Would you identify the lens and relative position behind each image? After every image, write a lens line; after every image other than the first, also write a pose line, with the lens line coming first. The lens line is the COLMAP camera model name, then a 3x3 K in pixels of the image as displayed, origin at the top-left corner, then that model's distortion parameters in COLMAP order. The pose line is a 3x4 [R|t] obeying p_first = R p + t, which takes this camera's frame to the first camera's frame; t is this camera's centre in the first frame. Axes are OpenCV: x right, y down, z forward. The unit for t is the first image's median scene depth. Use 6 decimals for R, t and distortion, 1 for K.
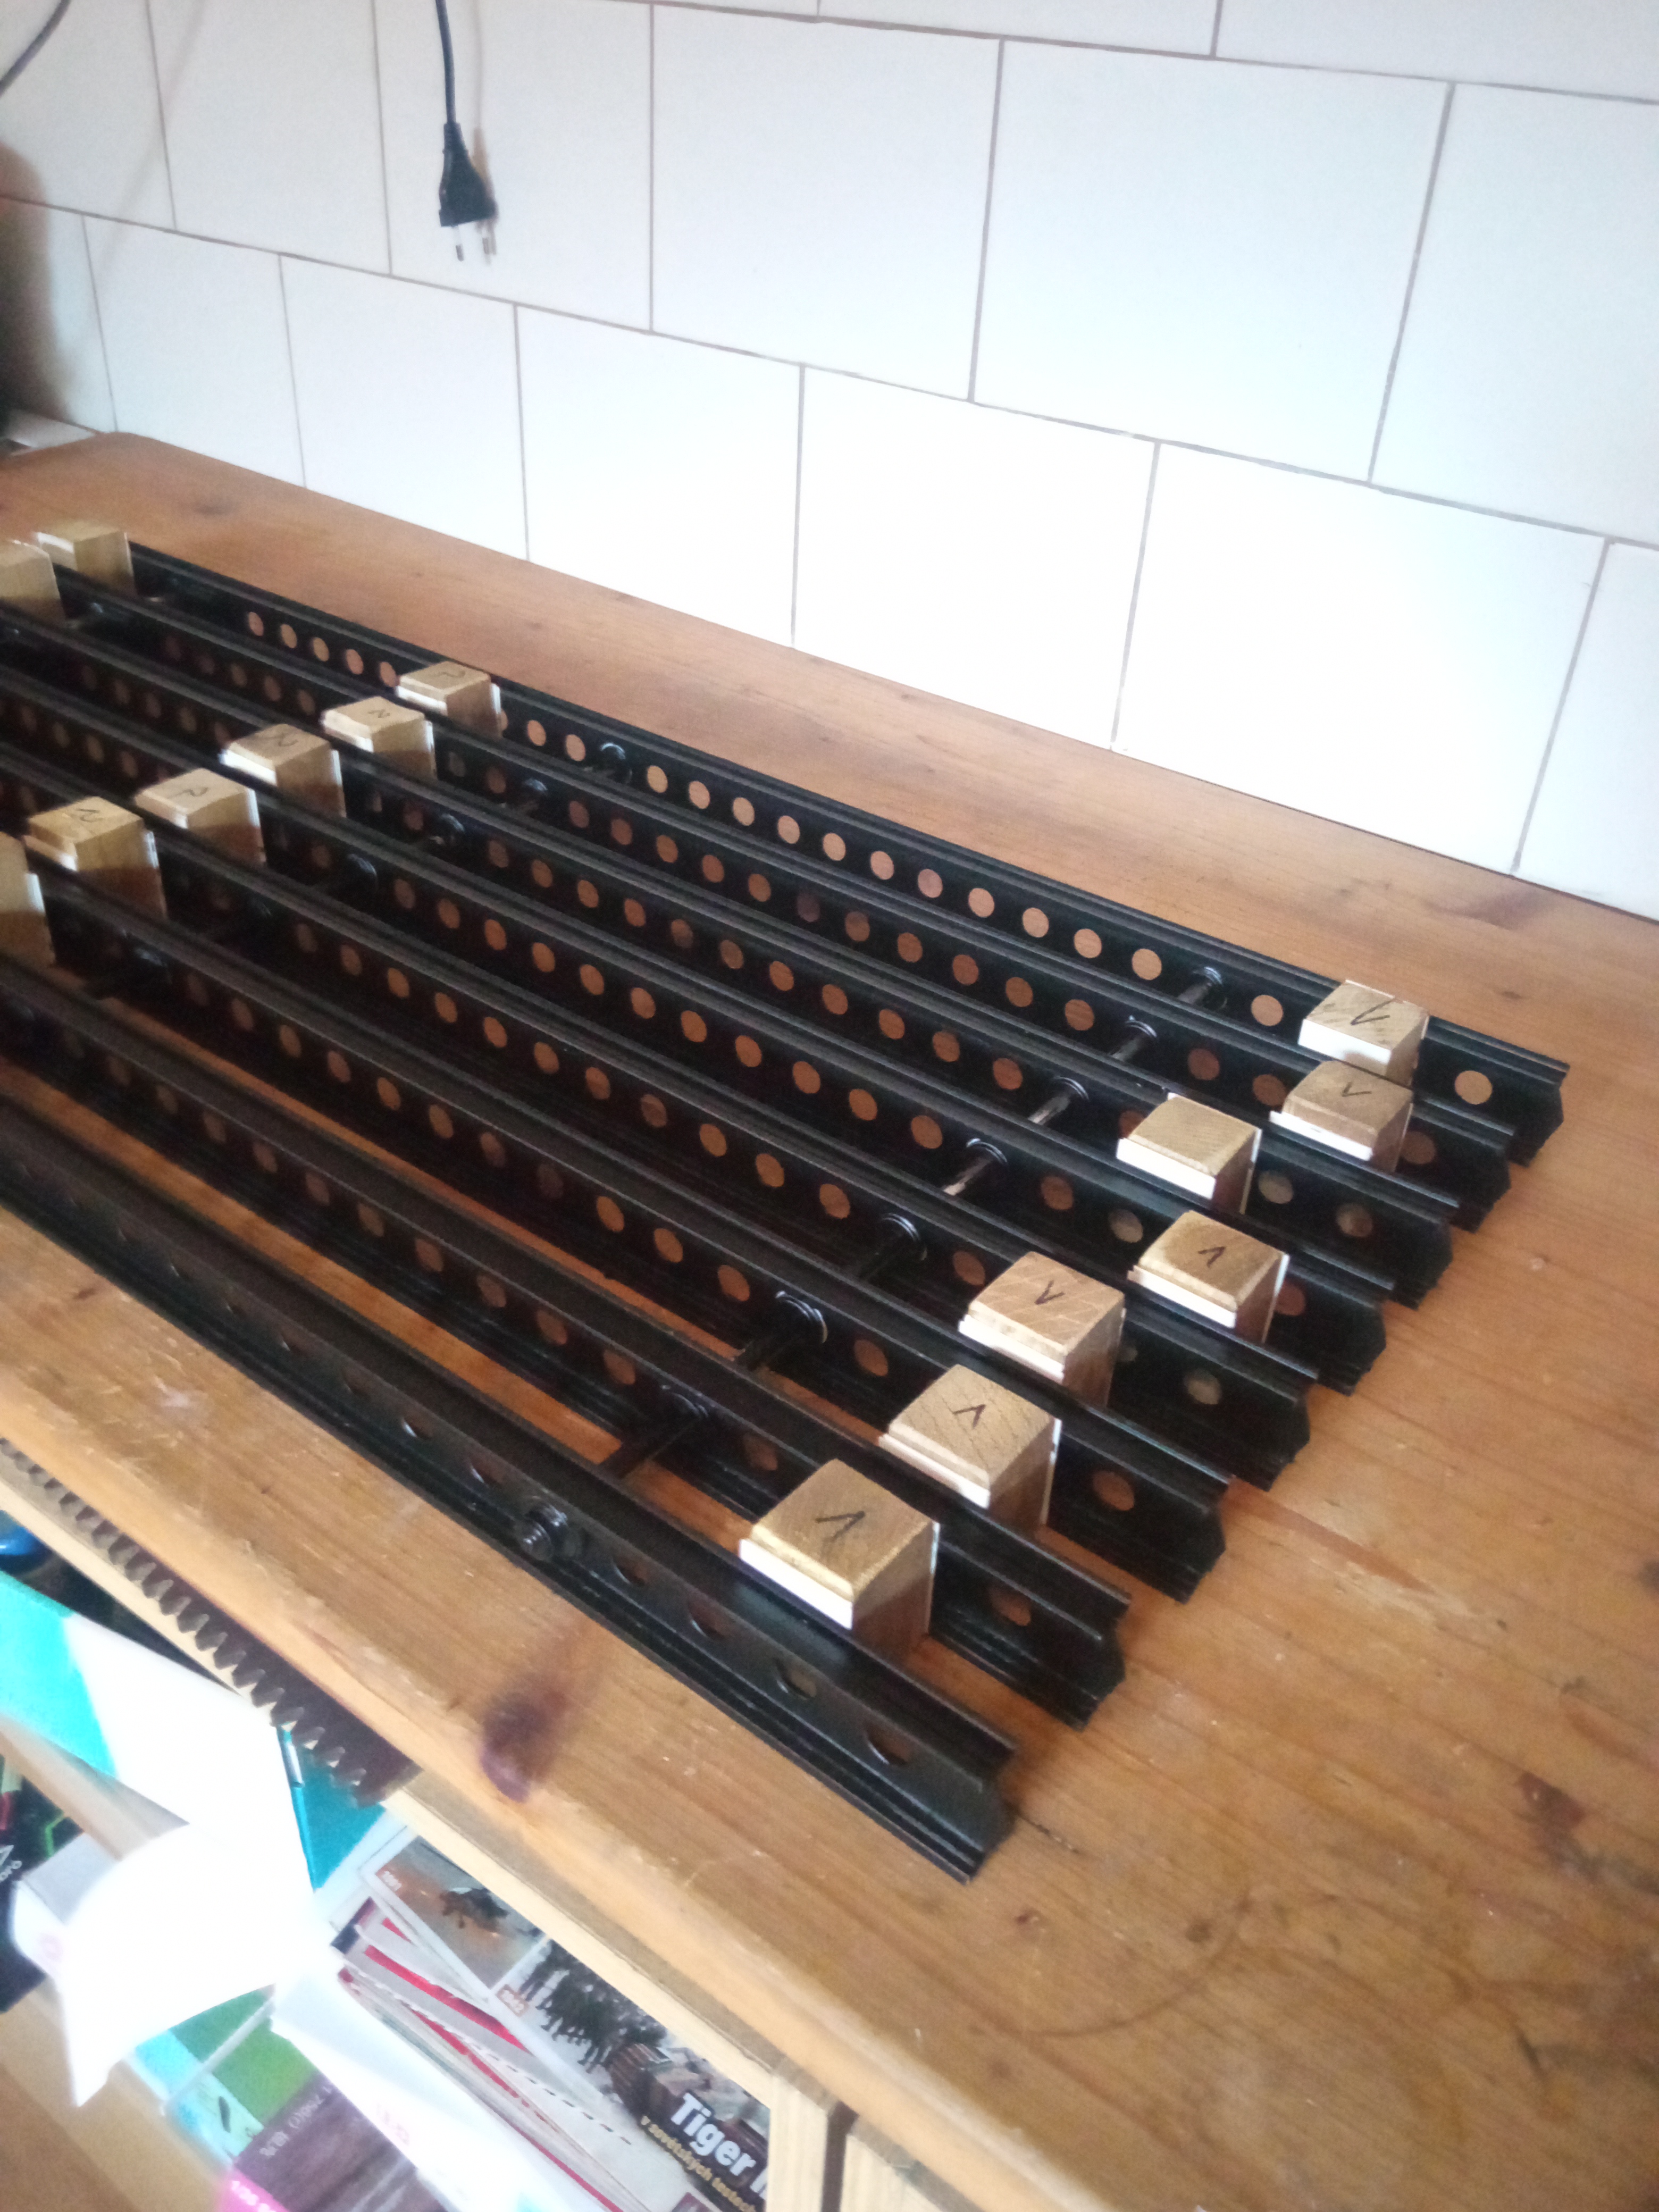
lens RADIAL K [[1771.7, 0, 807.9], [0, 1771.7, 1103.8], [0, 0, 1]] dist [0.051524, -0.099915]
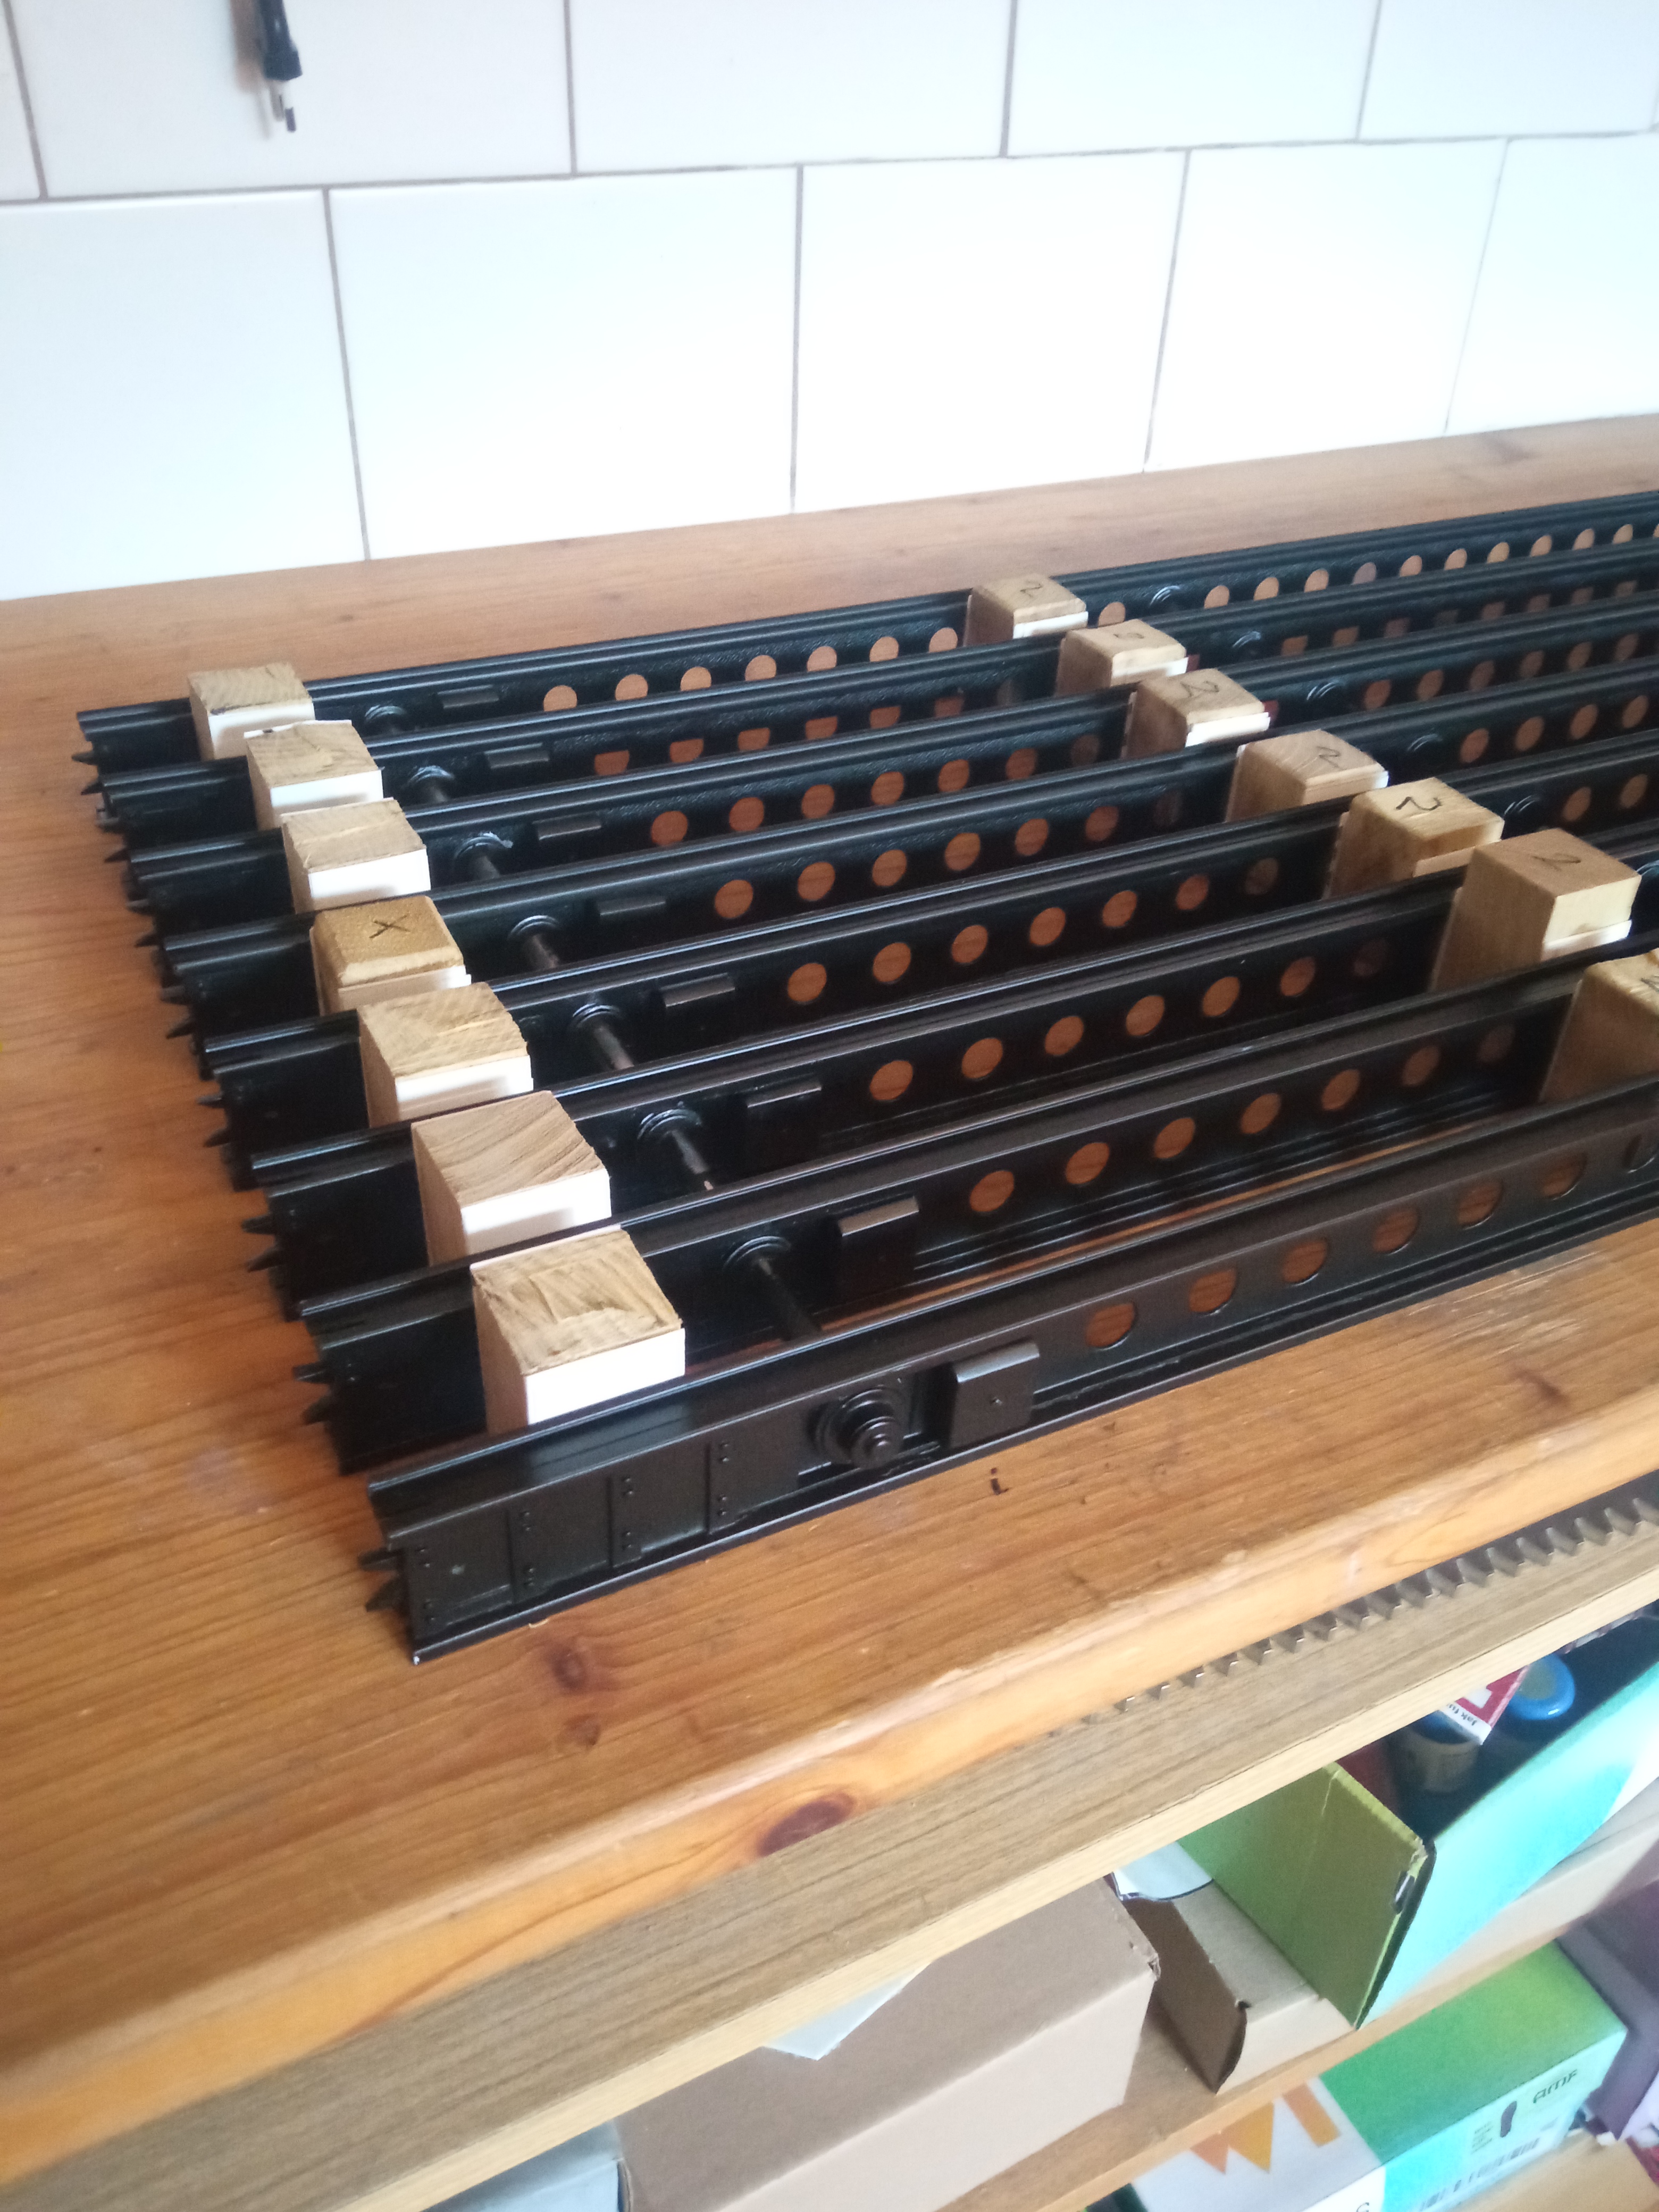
lens RADIAL K [[1771.7, 0, 807.9], [0, 1771.7, 1103.8], [0, 0, 1]] dist [0.051524, -0.099915]
pose [[0.444977, -0.544966, 0.710639, -1.151793], [0.495021, 0.810958, 0.311932, -0.434320], [-0.746290, 0.212978, 0.630627, 0.771682]]
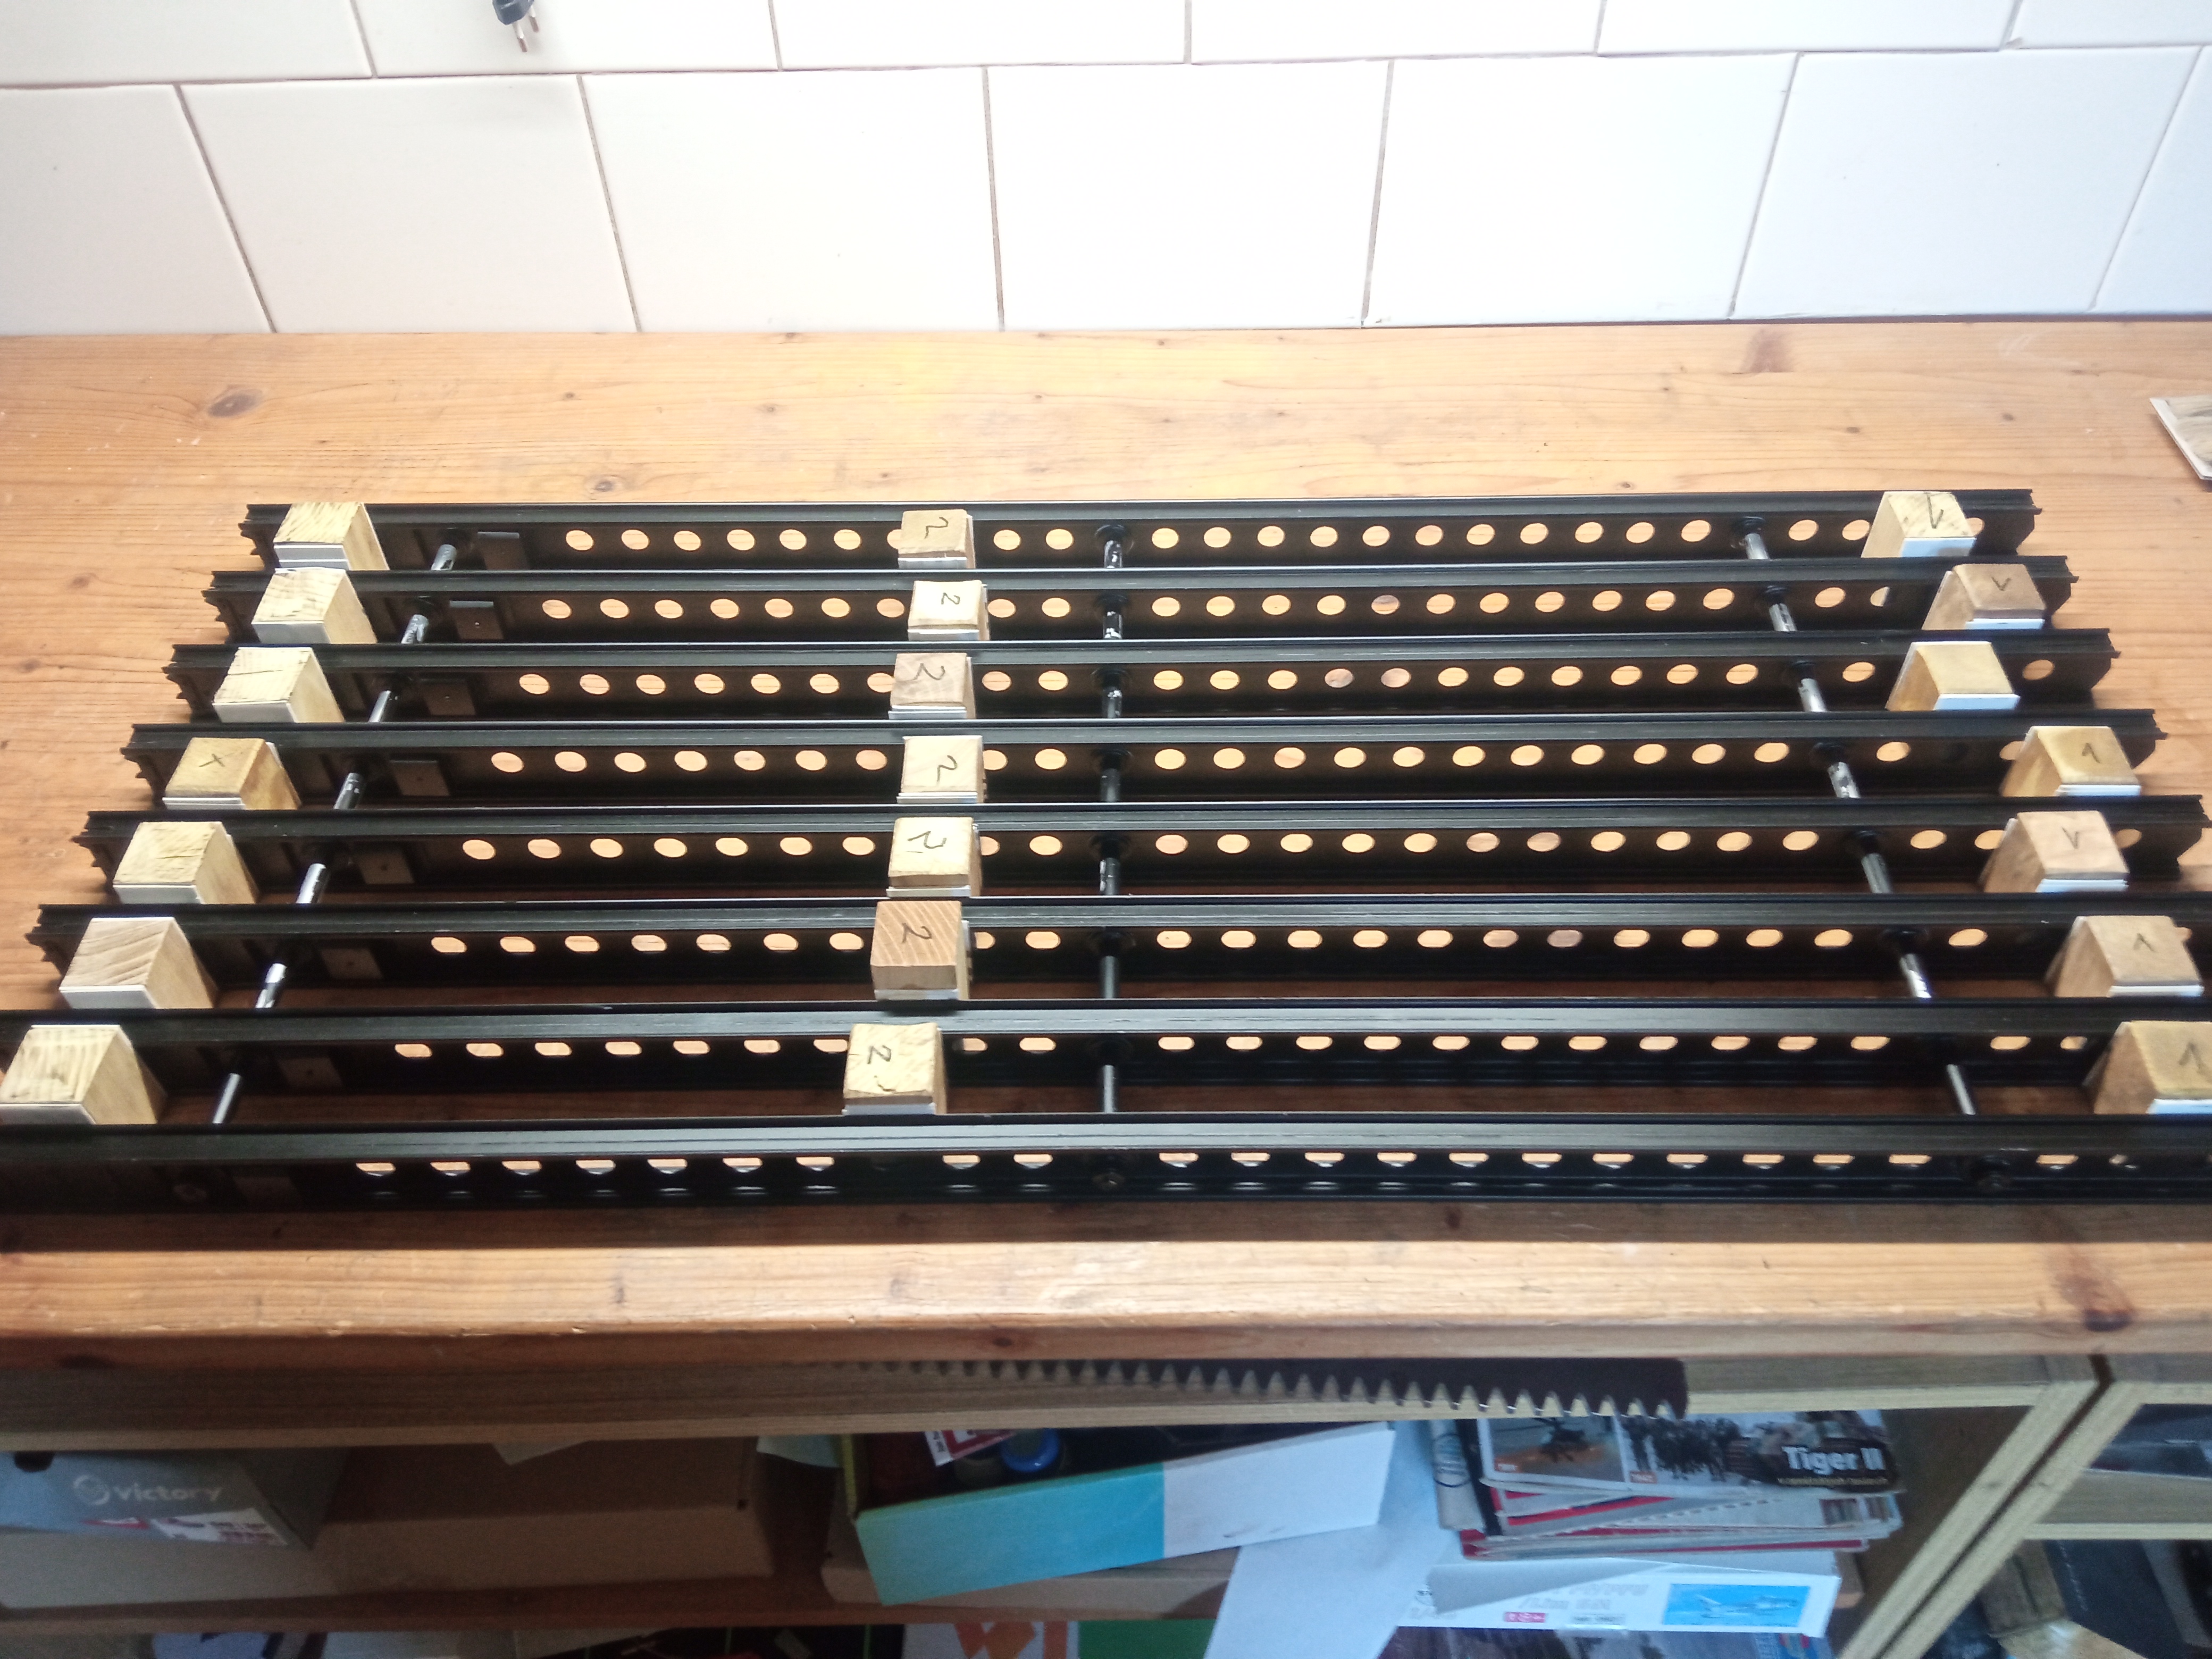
lens RADIAL K [[1771.7, 0, 1106.0], [0, 1771.7, 829.5], [0, 0, 1]] dist [0.051524, -0.099915]
pose [[0.796193, -0.479737, 0.368687, -0.706127], [0.383931, 0.871551, 0.304953, -0.441437], [-0.467626, -0.101251, 0.878108, 0.085348]]
